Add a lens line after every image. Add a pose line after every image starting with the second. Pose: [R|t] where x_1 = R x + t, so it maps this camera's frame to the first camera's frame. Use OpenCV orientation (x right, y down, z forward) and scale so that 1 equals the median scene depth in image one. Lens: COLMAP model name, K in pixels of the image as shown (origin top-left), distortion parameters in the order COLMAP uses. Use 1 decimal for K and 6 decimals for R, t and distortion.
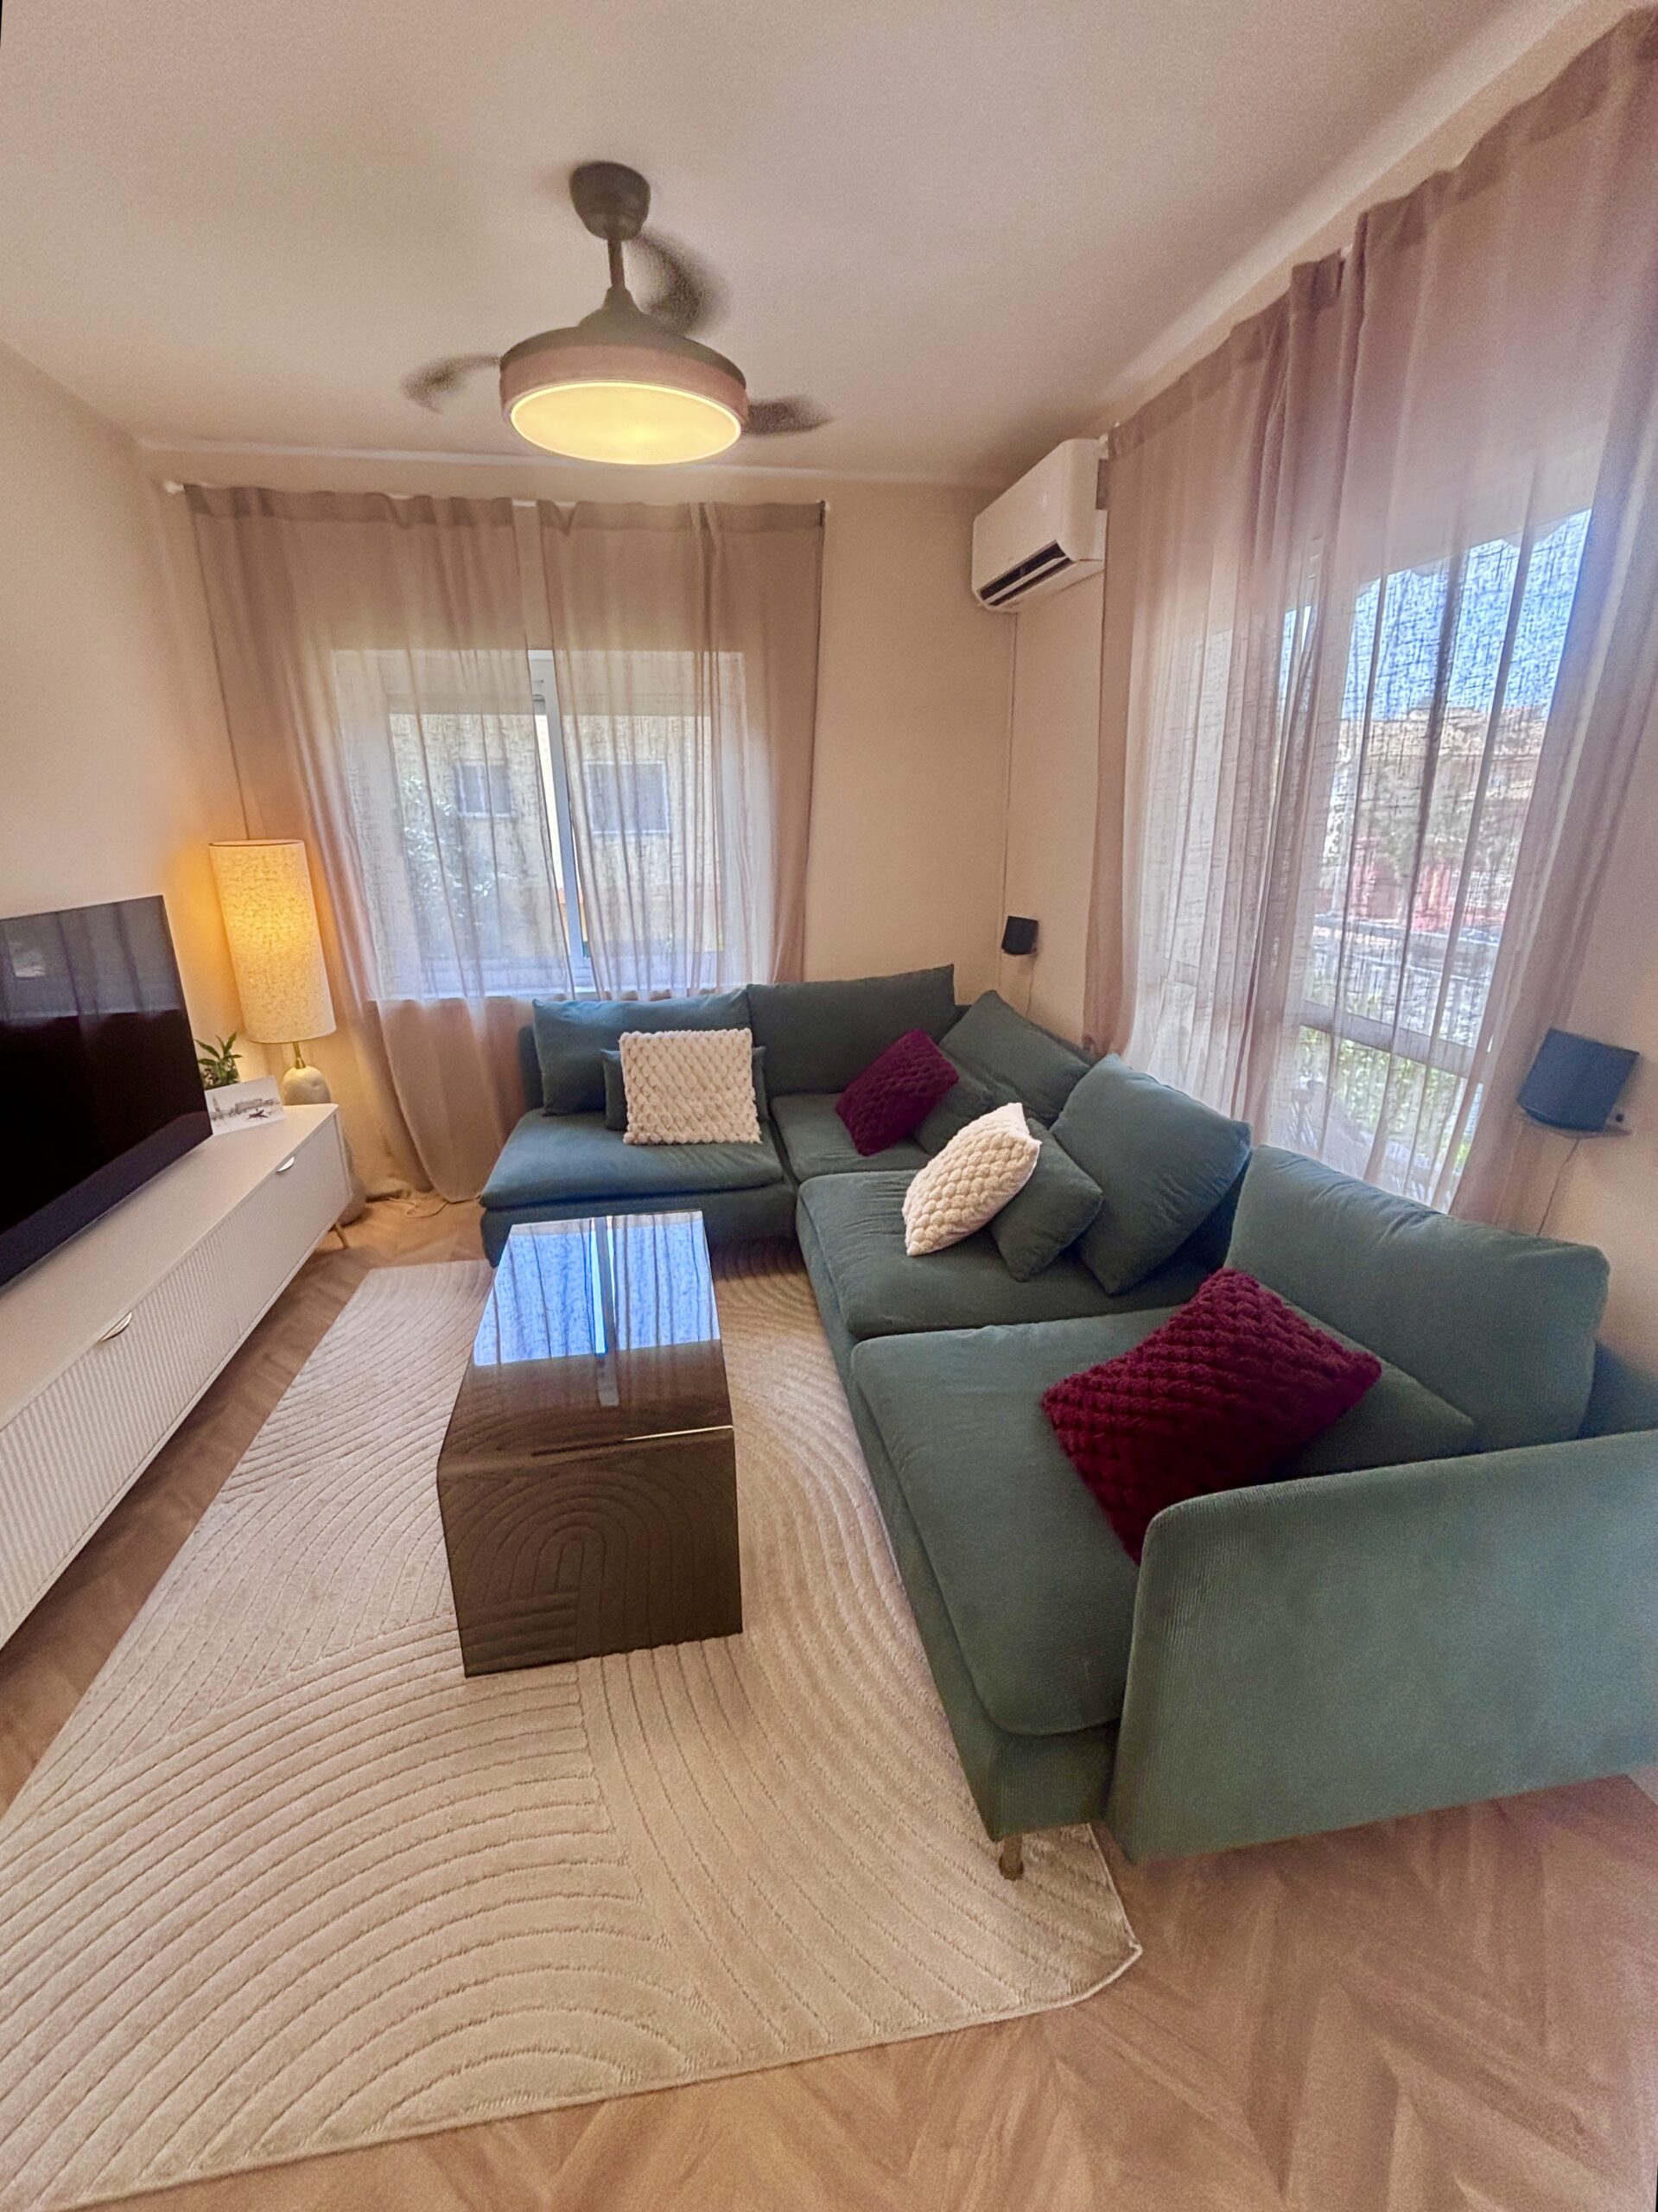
lens RADIAL K [[950.7, 0, 829.0], [0, 950.7, 1106.0], [0, 0, 1]] dist [-0.001953, 0.001265]
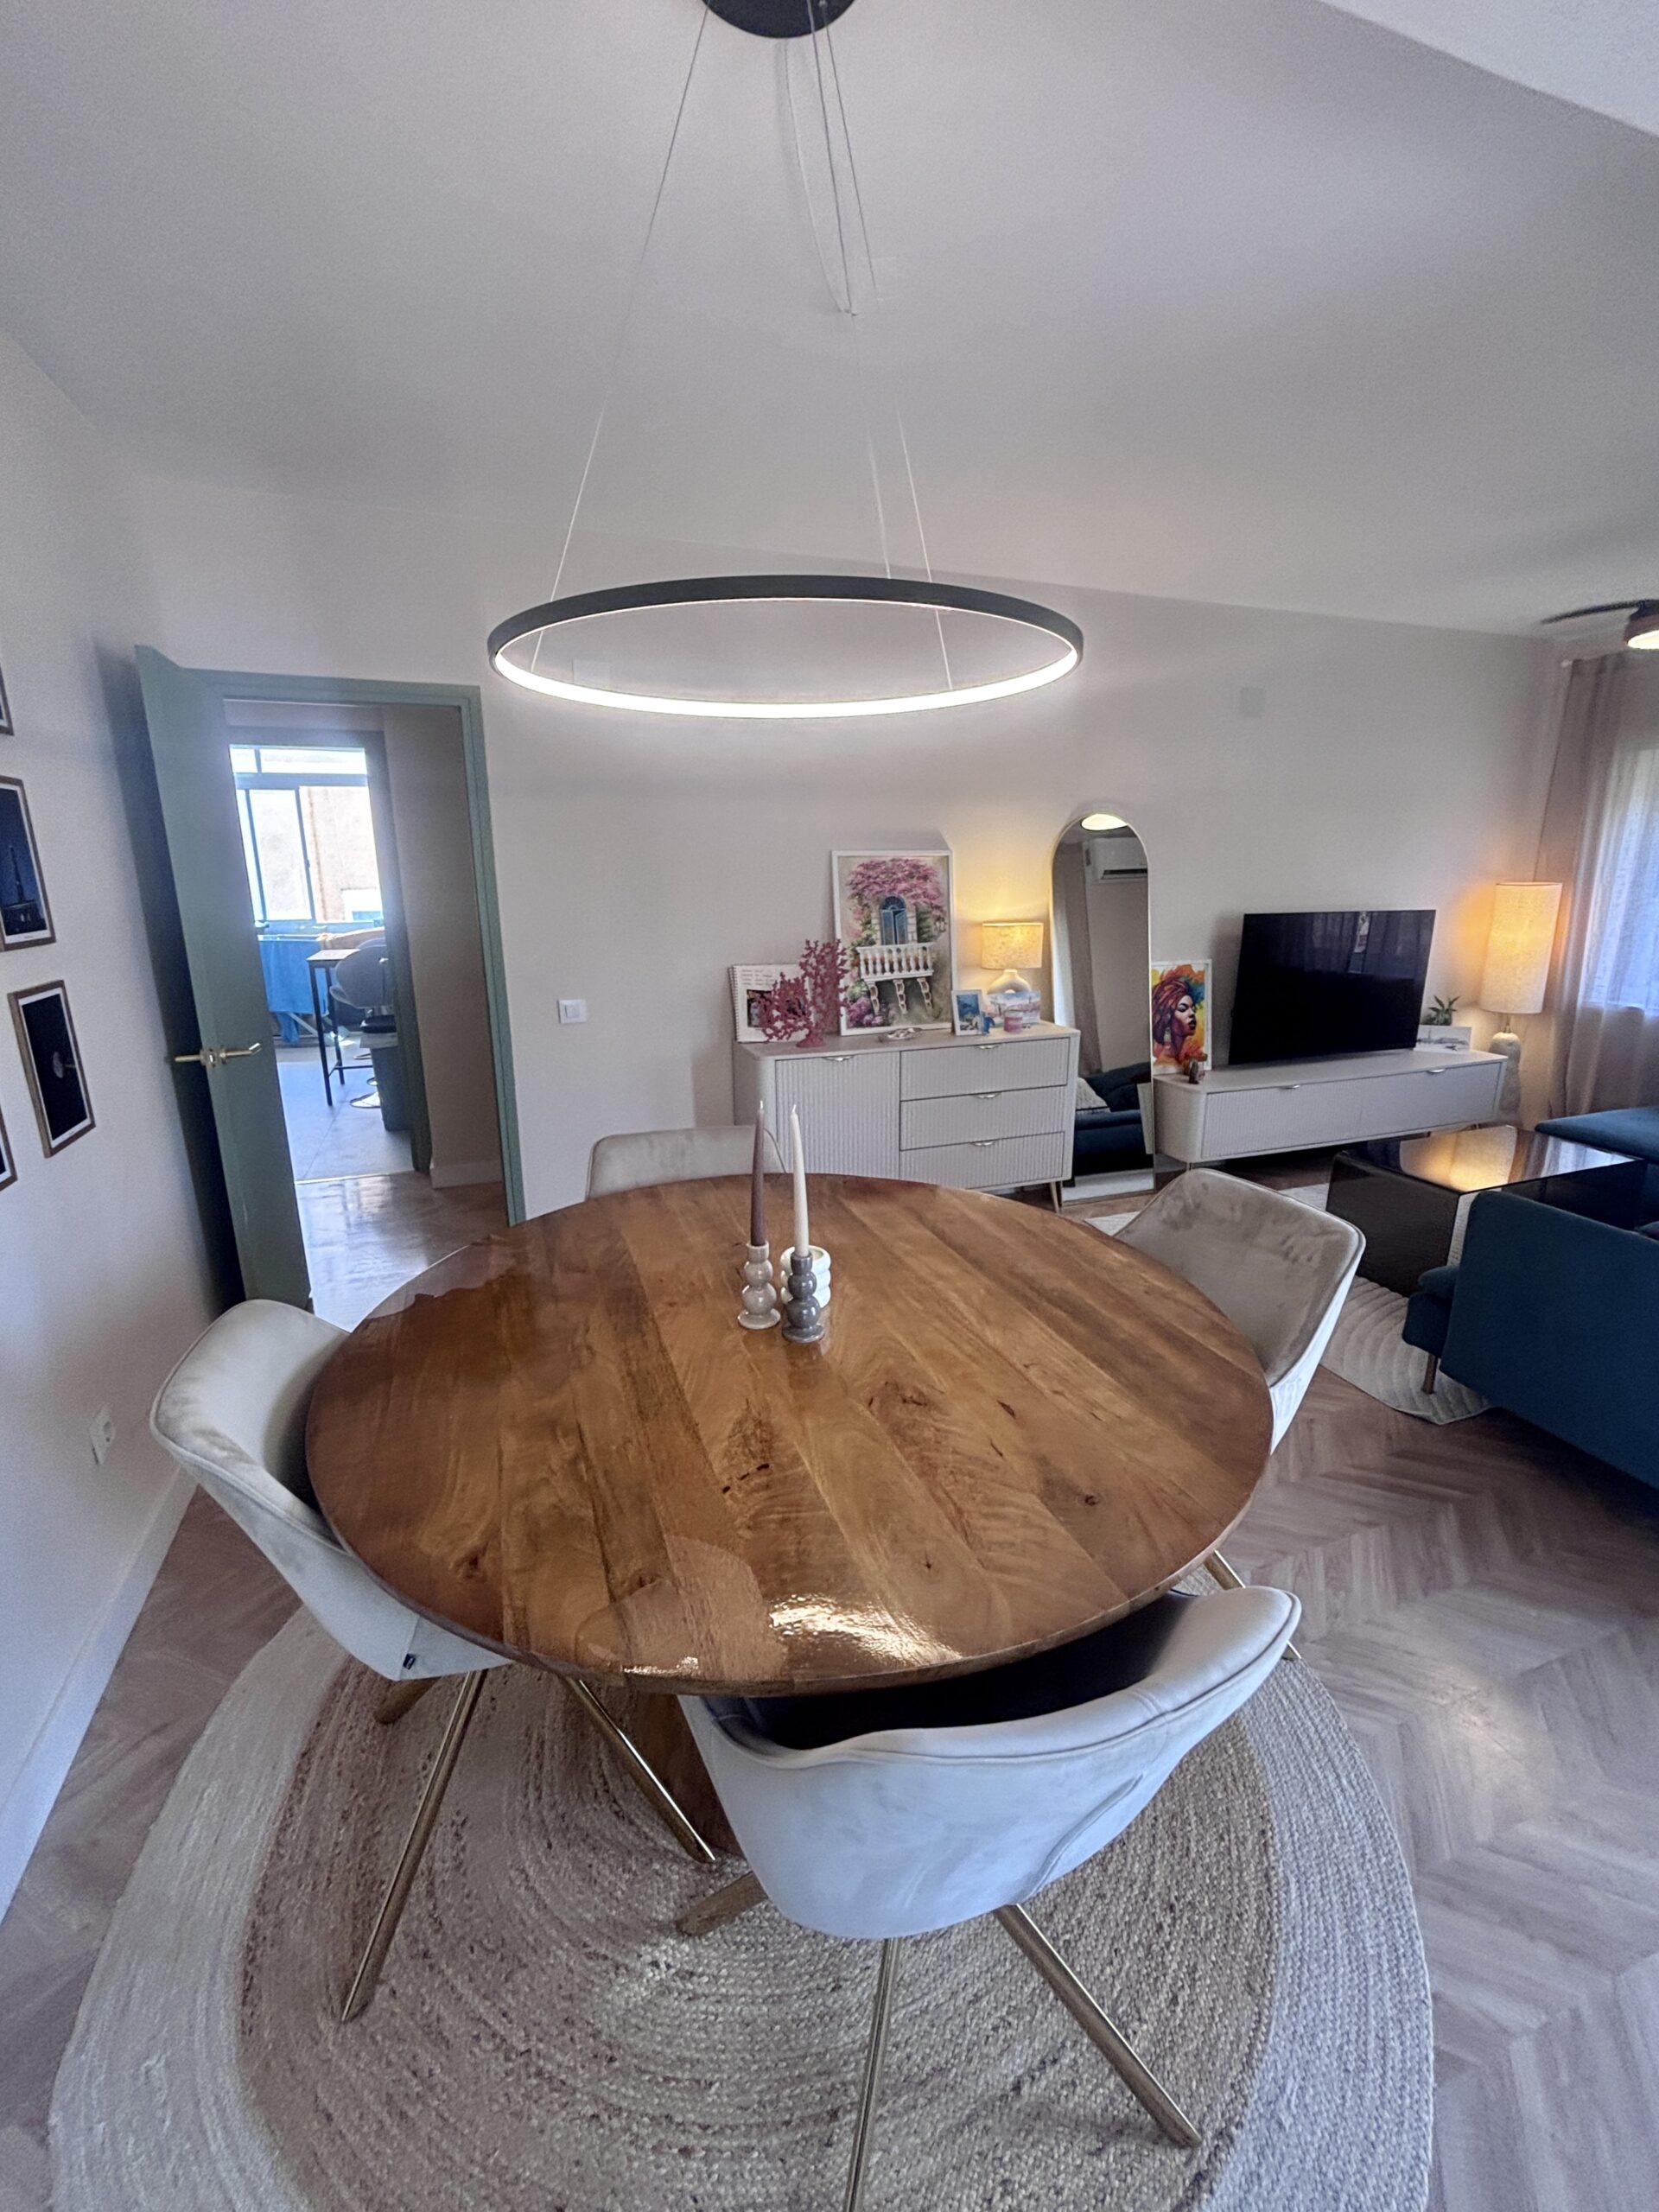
lens RADIAL K [[930.4, 0, 829.7], [0, 930.4, 1102.7], [0, 0, 1]] dist [-0.000076, -0.000601]
pose [[0.179118, 0.258573, -0.949240, 0.704257], [-0.292881, 0.935113, 0.199460, 0.087444], [0.939222, 0.242288, 0.243227, -0.341755]]
